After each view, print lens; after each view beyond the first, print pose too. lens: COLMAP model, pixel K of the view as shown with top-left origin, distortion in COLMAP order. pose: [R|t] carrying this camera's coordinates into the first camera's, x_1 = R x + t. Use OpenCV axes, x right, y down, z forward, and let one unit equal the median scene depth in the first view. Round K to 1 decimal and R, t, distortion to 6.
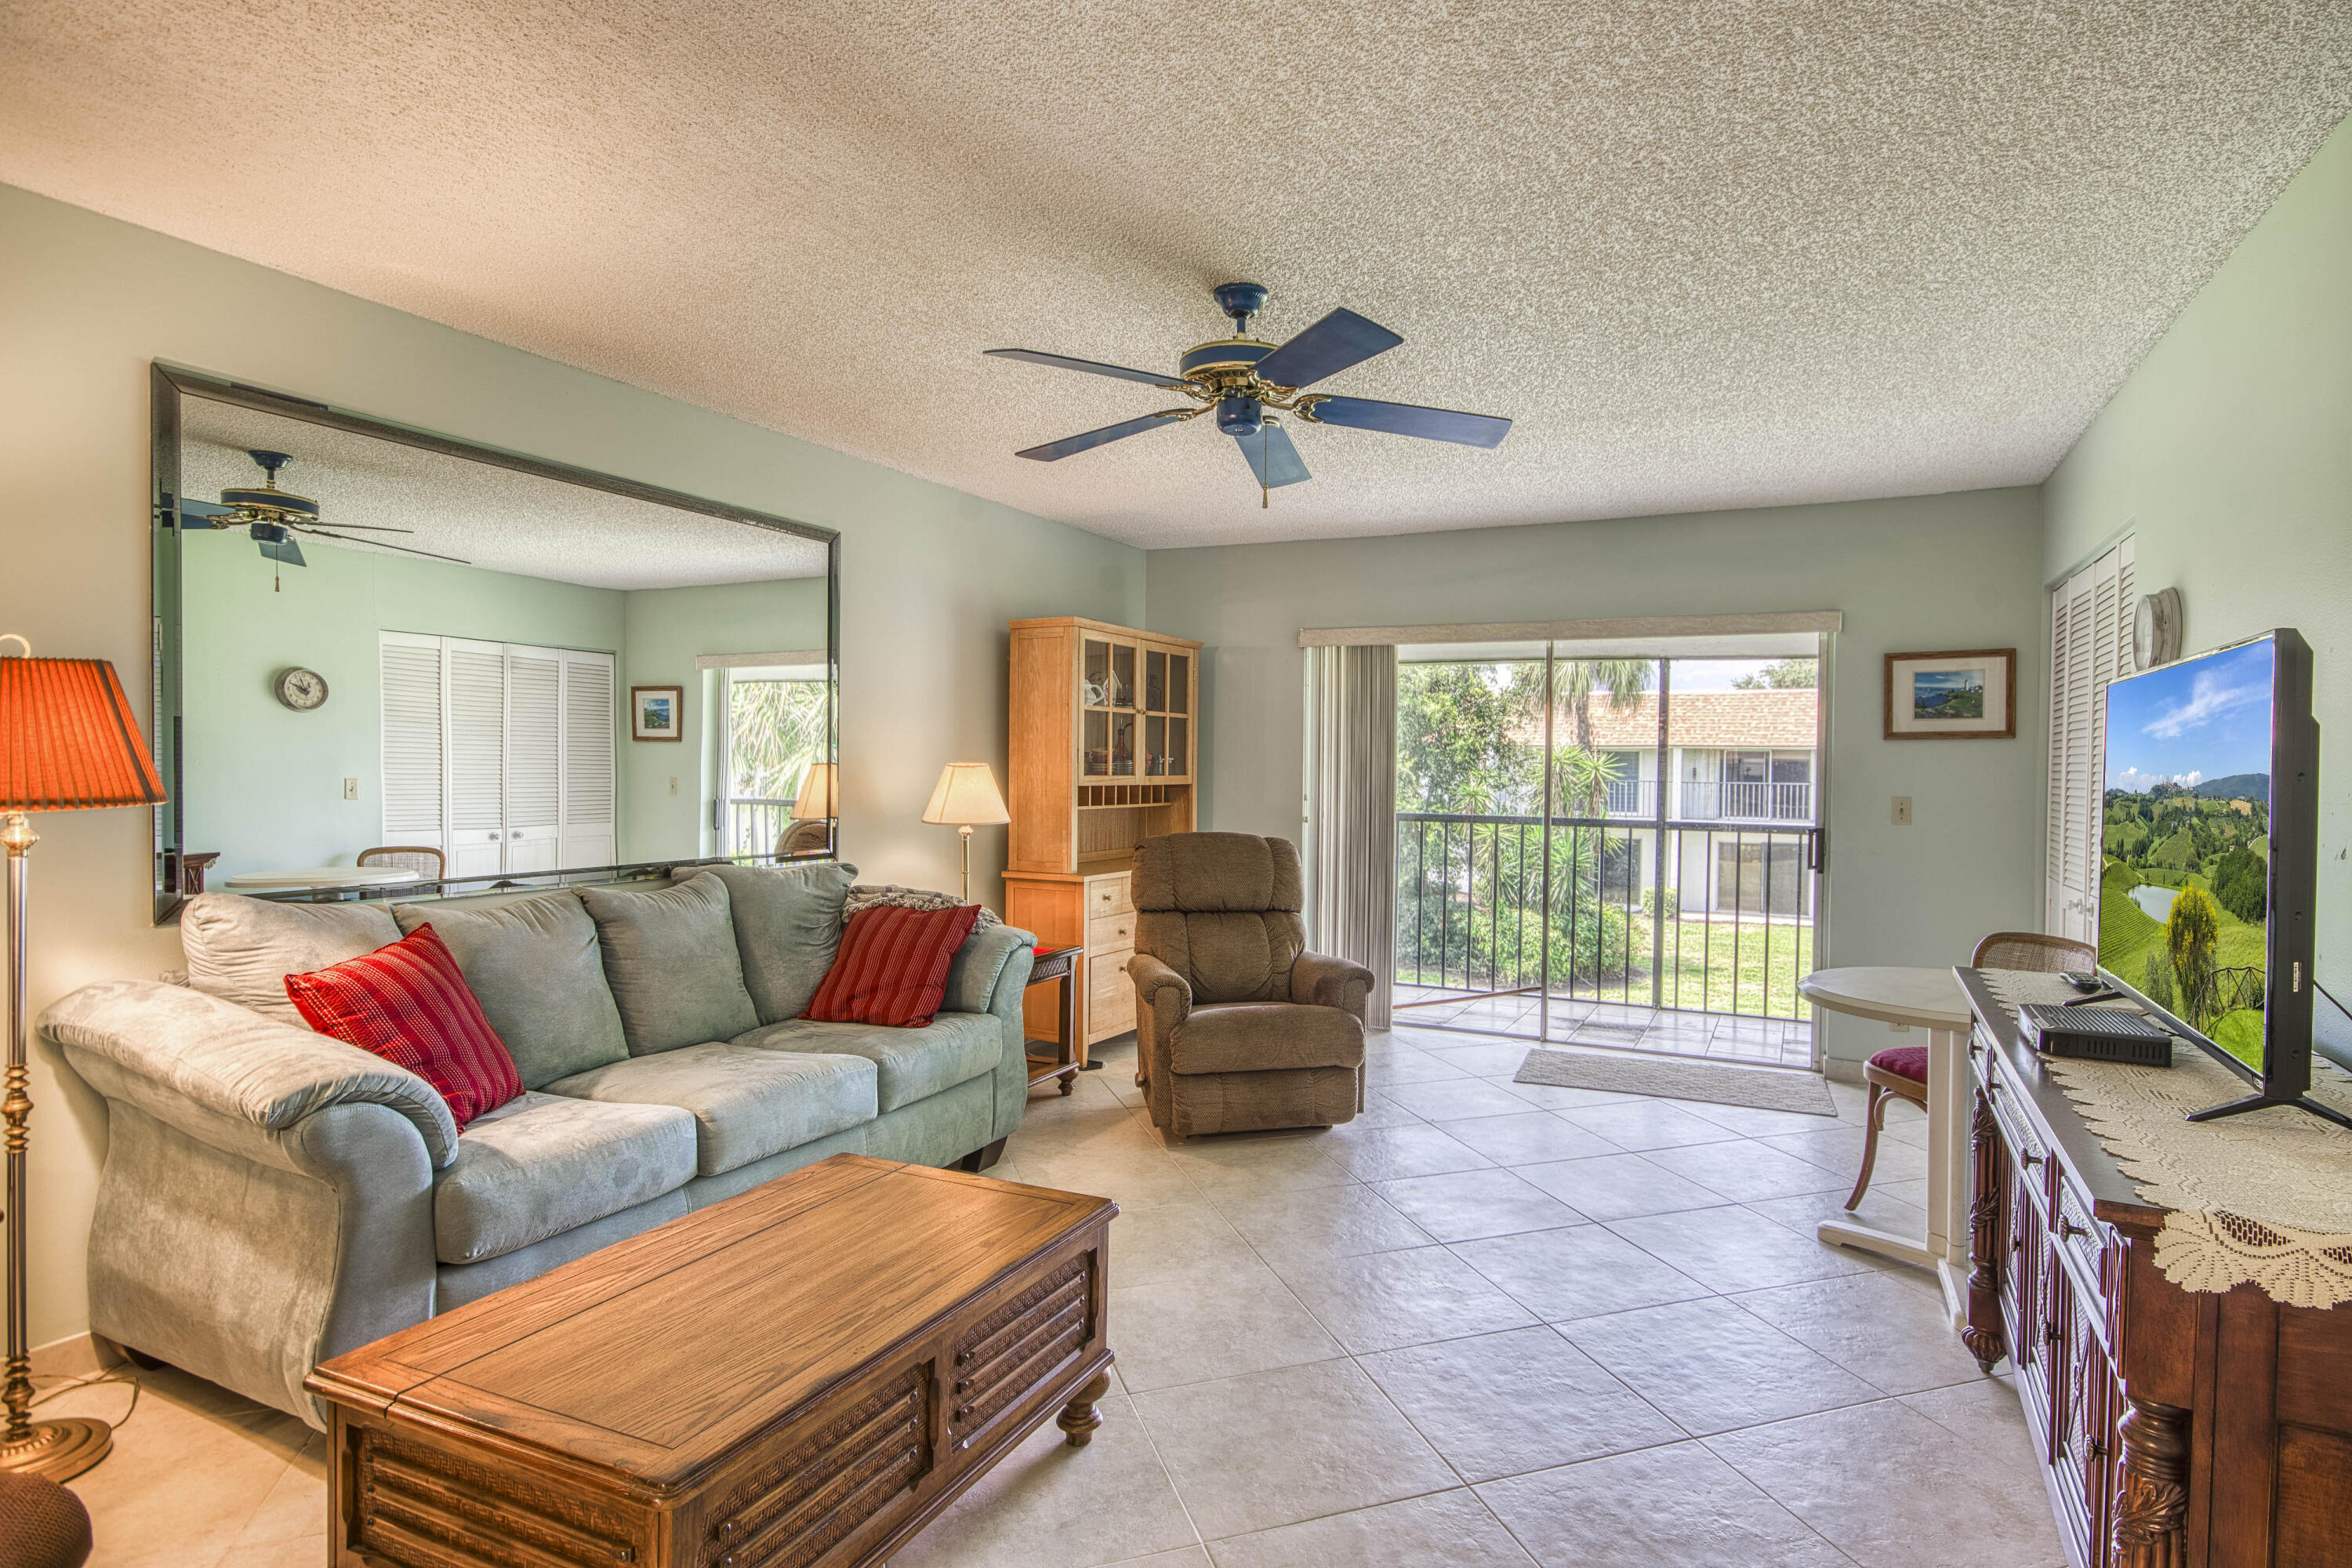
lens RADIAL K [[1201.1, 0, 1270.0], [0, 1201.1, 784.3], [0, 0, 1]] dist [0.005380, 0.000774]
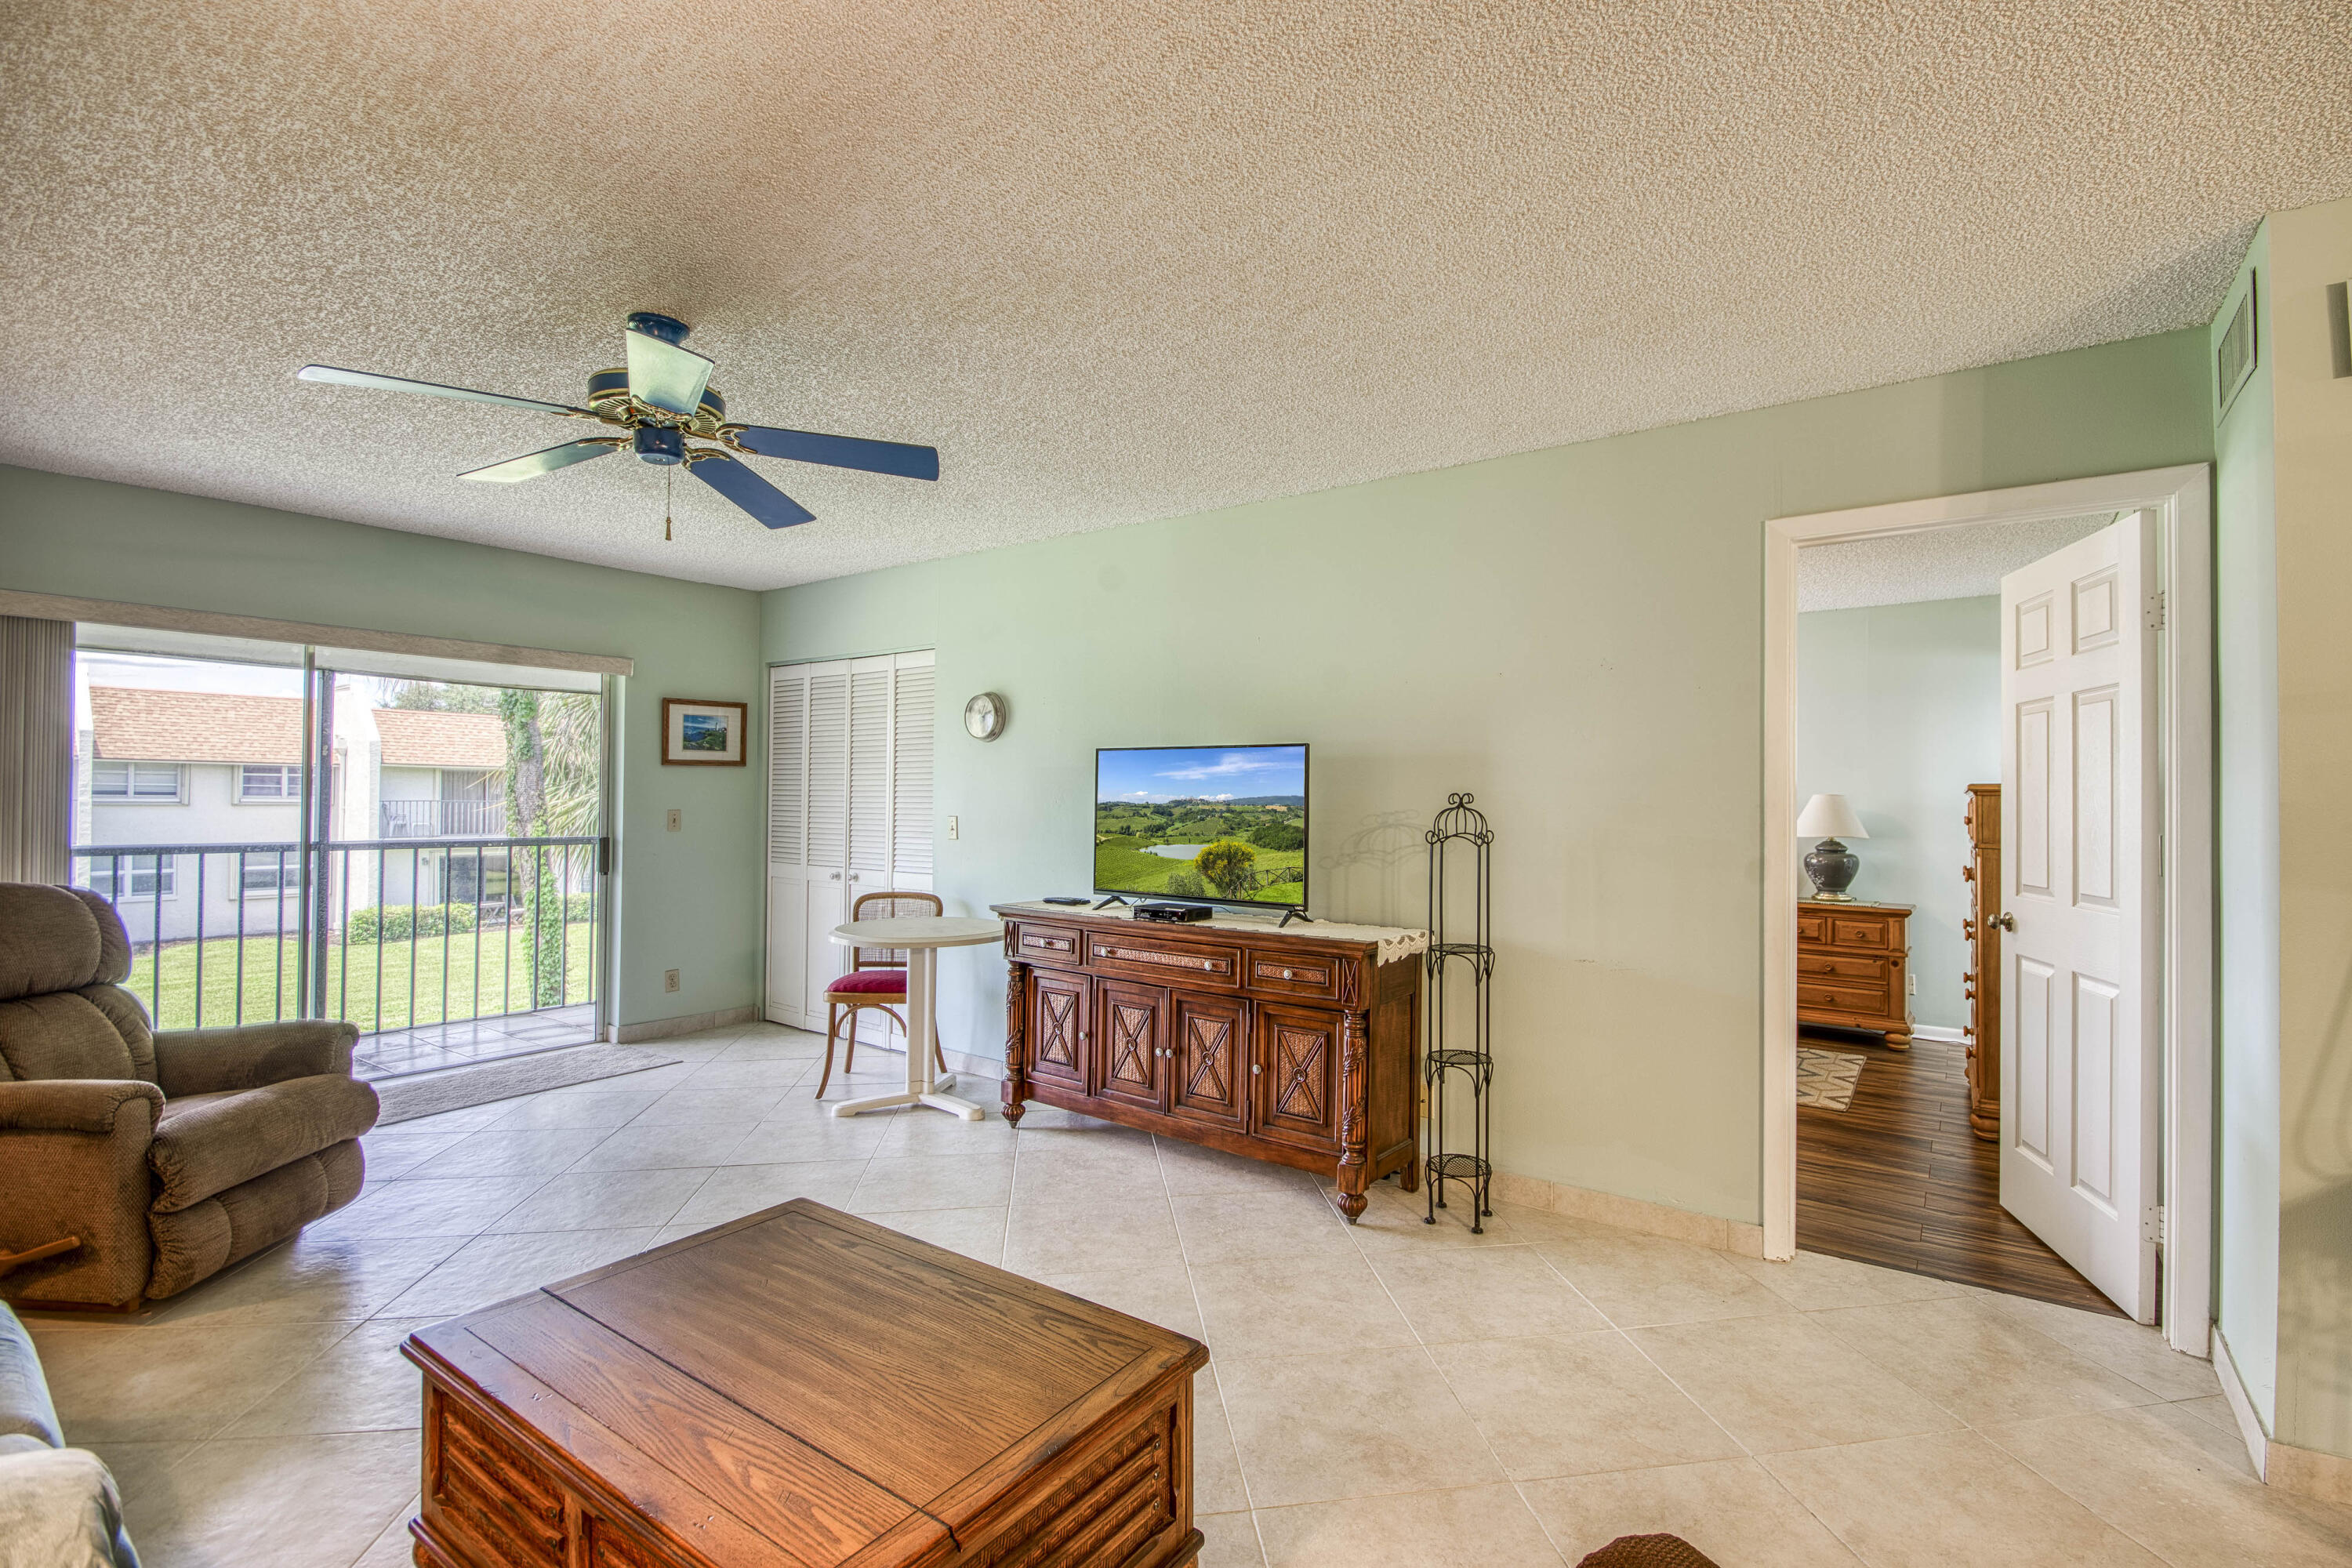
lens RADIAL K [[1044.4, 0, 1197.6], [0, 1044.4, 786.2], [0, 0, 1]] dist [-0.001895, -0.000513]
pose [[0.210454, 0.001767, 0.977602, -0.466650], [0.007310, 0.999968, -0.003381, -0.007099], [-0.977577, 0.007858, 0.210434, 0.219829]]
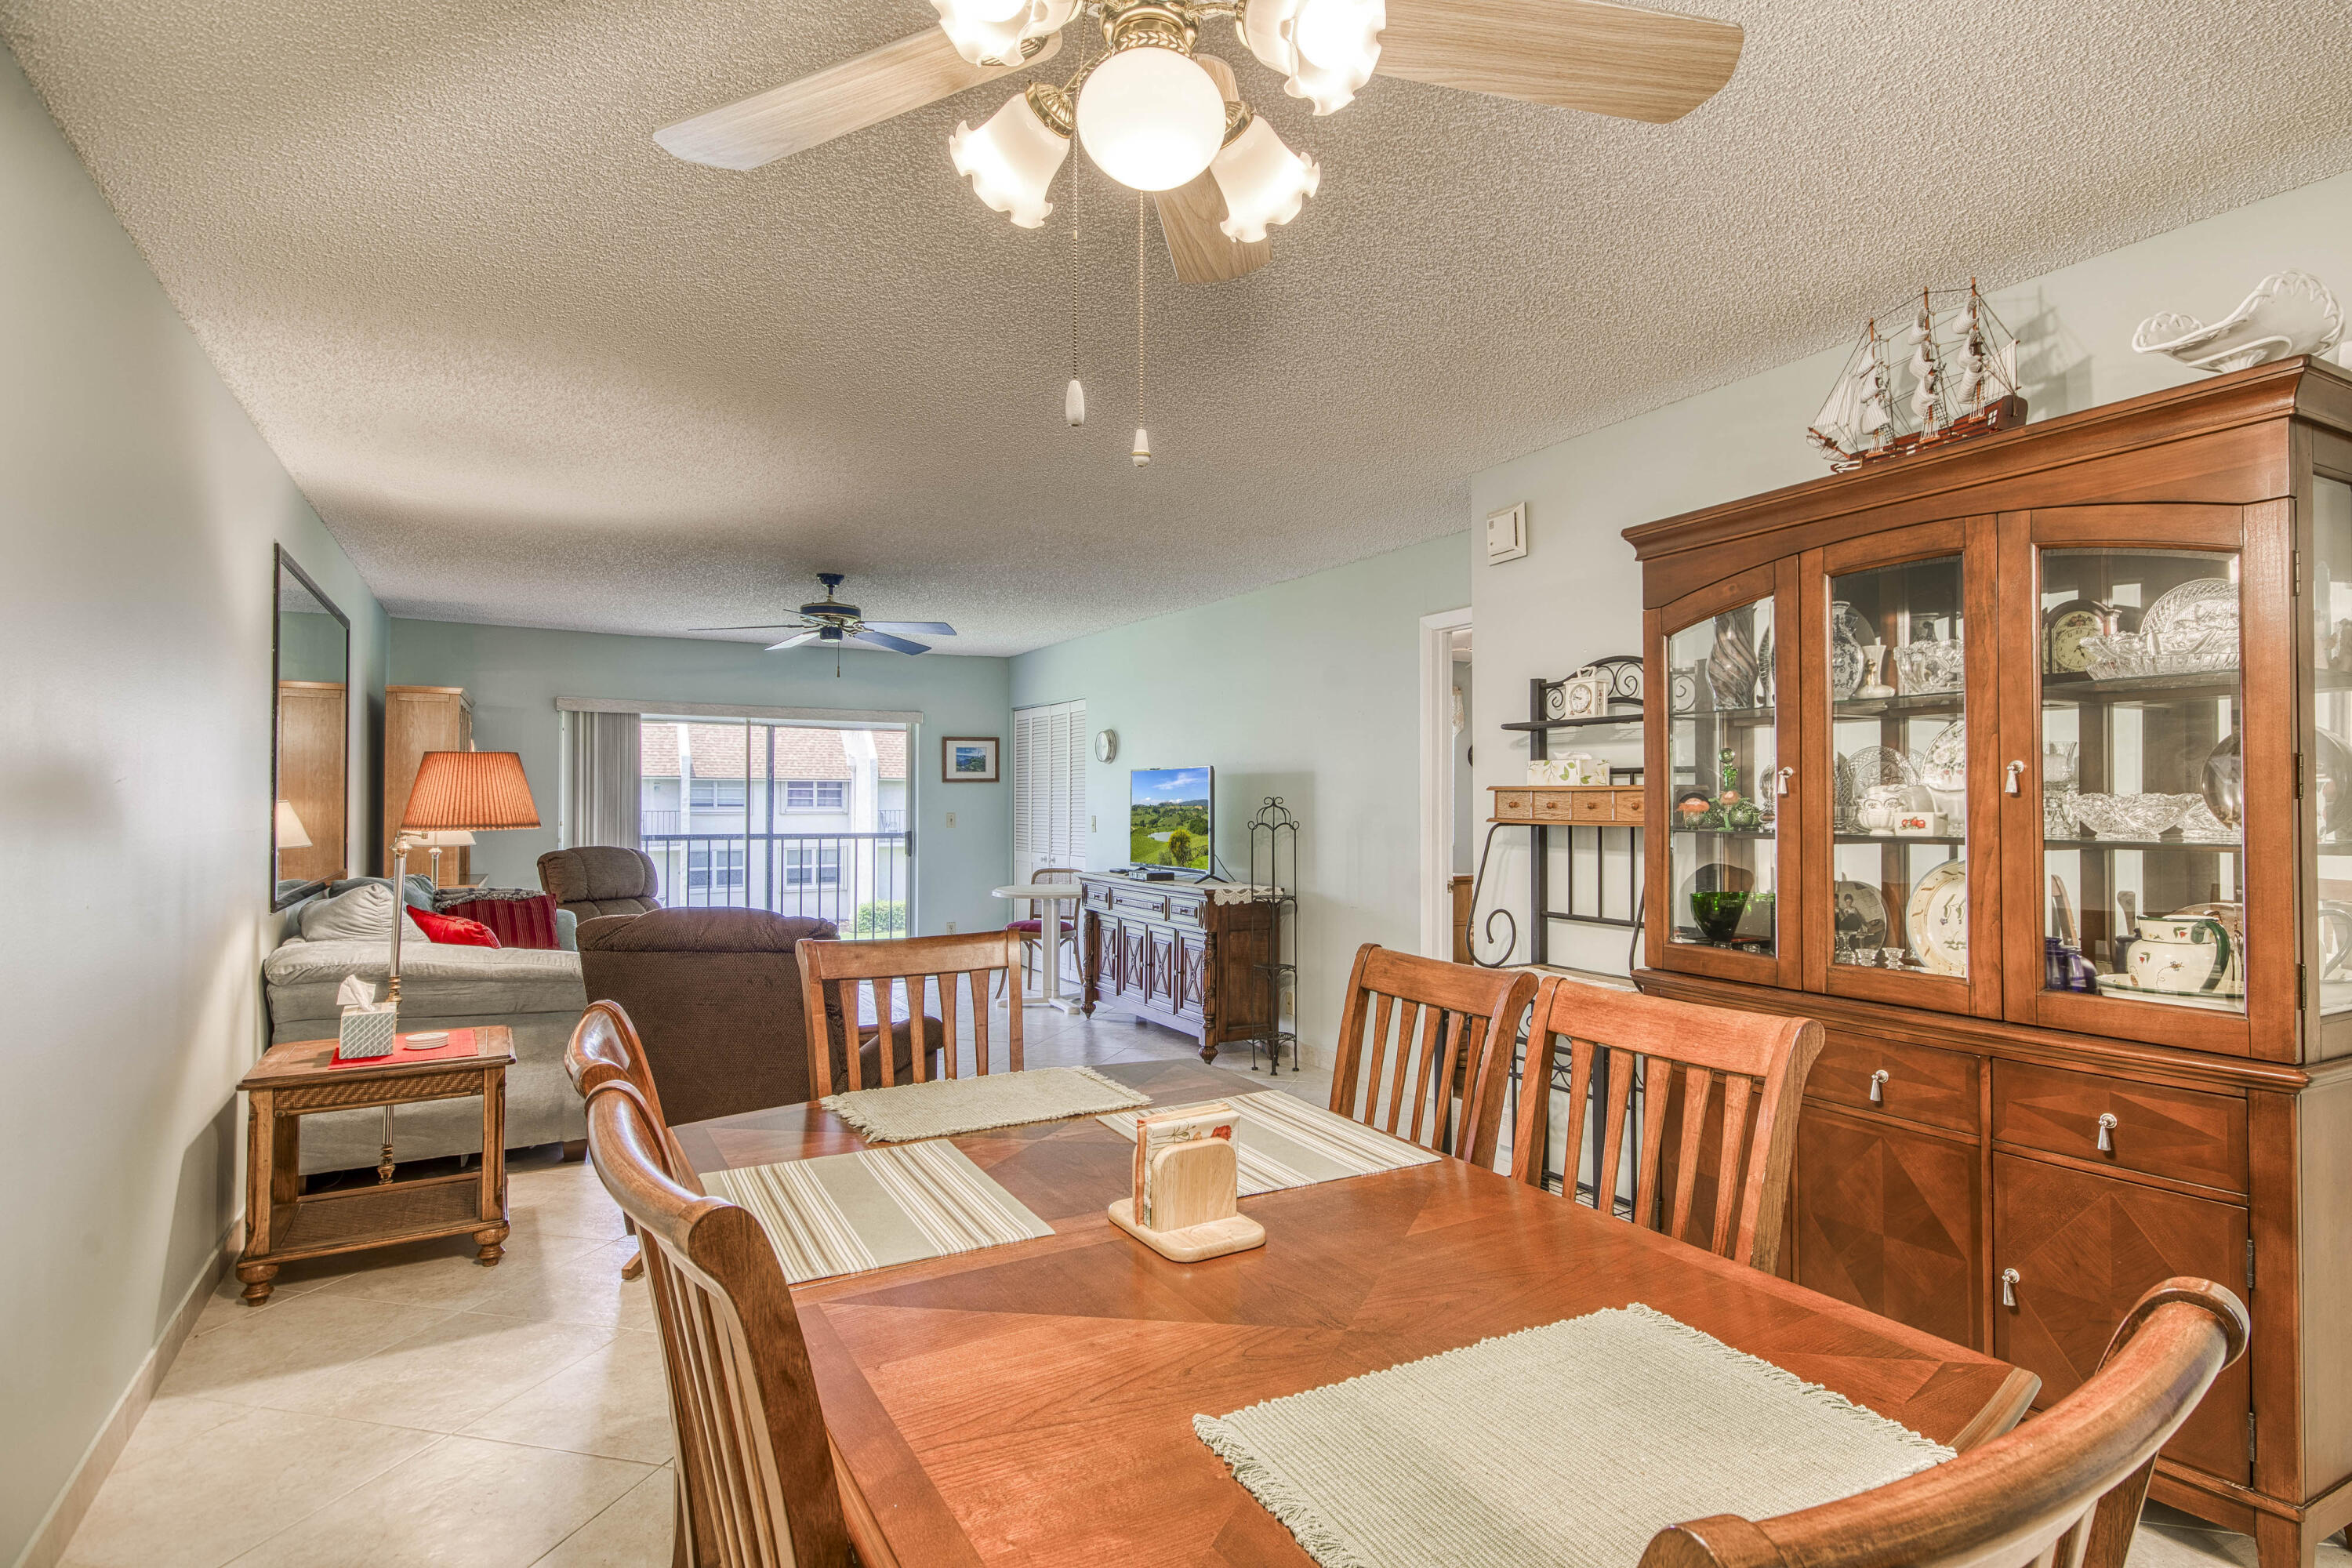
lens RADIAL K [[1201.1, 0, 1183.7], [0, 1201.1, 778.3], [0, 0, 1]] dist [0.005380, 0.000774]
pose [[0.604299, 0.003731, 0.796749, -0.784463], [0.018370, 0.999658, -0.018614, -0.001747], [-0.796546, 0.025885, 0.604024, -0.450657]]
